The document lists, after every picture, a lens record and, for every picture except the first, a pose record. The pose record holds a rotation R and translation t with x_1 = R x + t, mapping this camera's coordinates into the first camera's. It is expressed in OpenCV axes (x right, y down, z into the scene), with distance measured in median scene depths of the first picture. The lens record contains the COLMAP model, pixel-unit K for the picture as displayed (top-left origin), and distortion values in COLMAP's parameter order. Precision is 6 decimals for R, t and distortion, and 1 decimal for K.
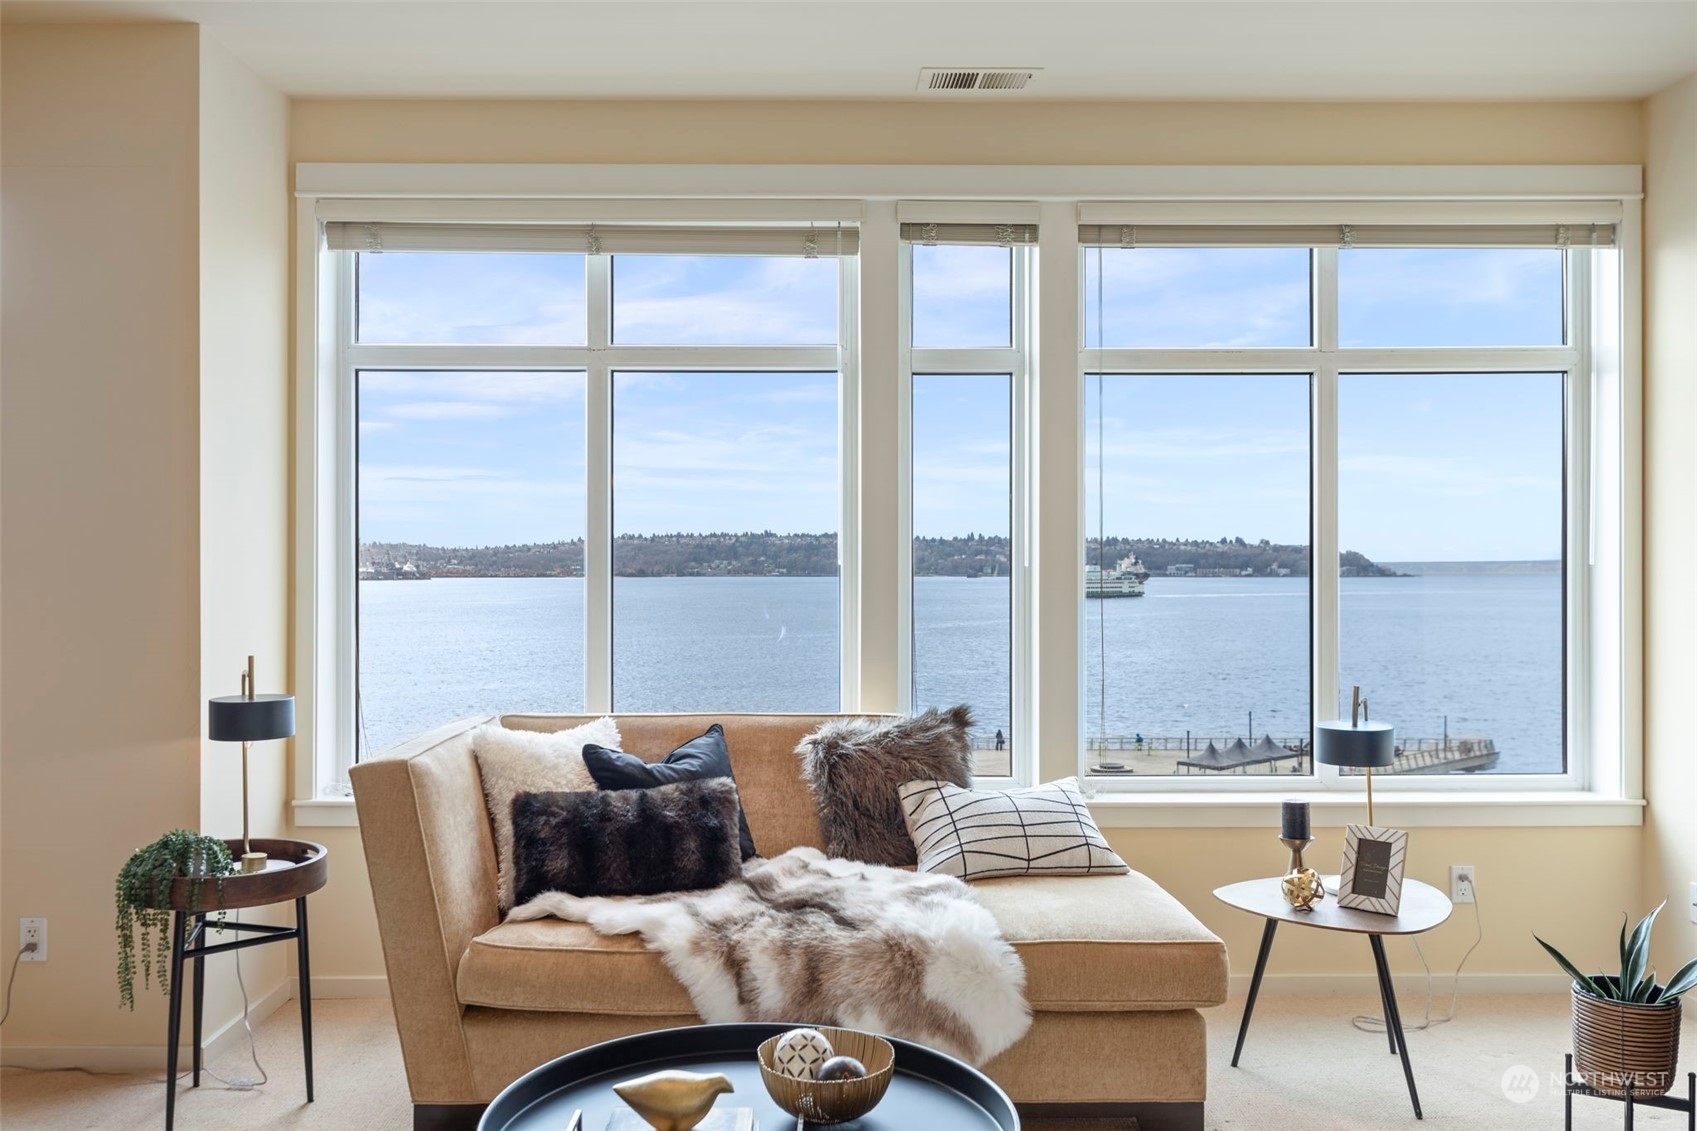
lens RADIAL K [[1368.1, 0, 833.8], [0, 1368.1, 565.2], [0, 0, 1]] dist [0.006396, 0.001512]
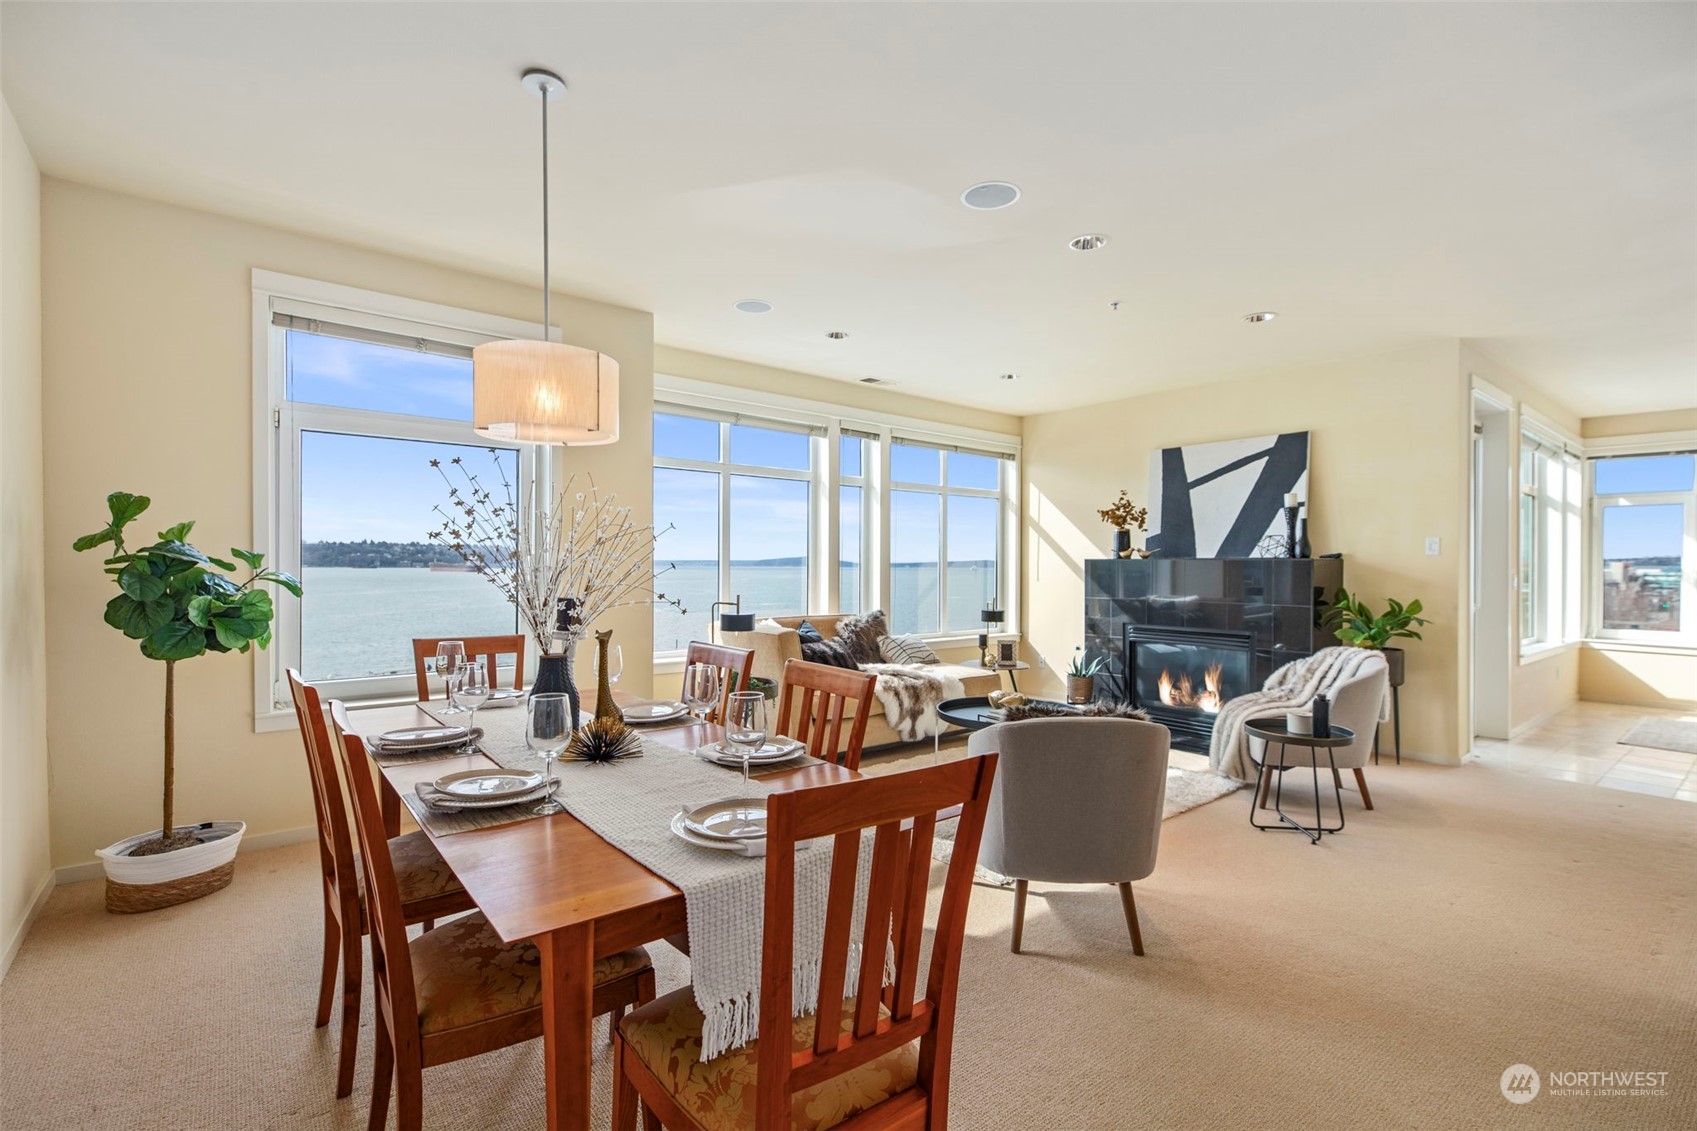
lens RADIAL K [[770.6, 0, 842.5], [0, 770.6, 570.2], [0, 0, 1]] dist [-0.006655, -0.000174]
pose [[0.784489, 0.000644, 0.620142, -0.992680], [-0.007346, 0.999939, 0.008254, 0.011470], [-0.620099, -0.011031, 0.784446, -0.187107]]
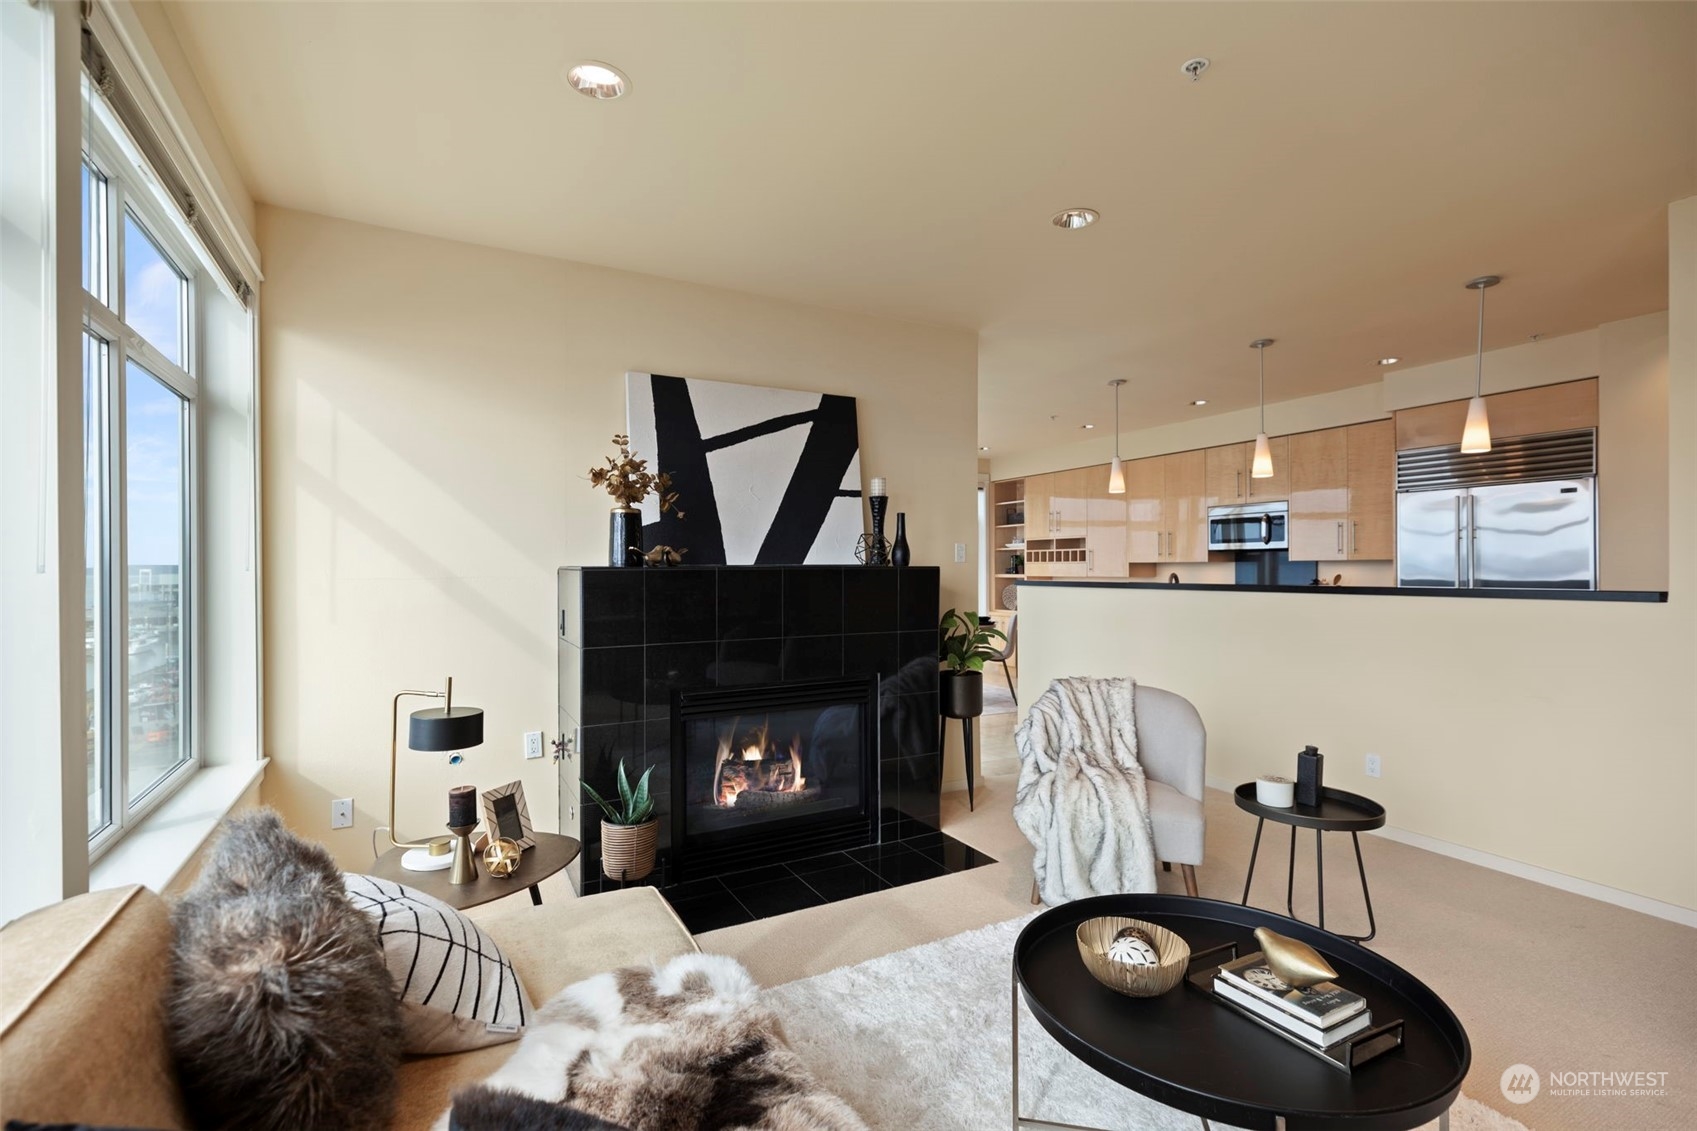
lens RADIAL K [[770.6, 0, 842.5], [0, 770.6, 570.2], [0, 0, 1]] dist [-0.006655, -0.000174]
pose [[-0.469385, 0.000299, 0.882993, -0.338105], [0.000268, 1.000000, -0.000197, 0.000817], [-0.882993, 0.000144, -0.469385, 0.994587]]
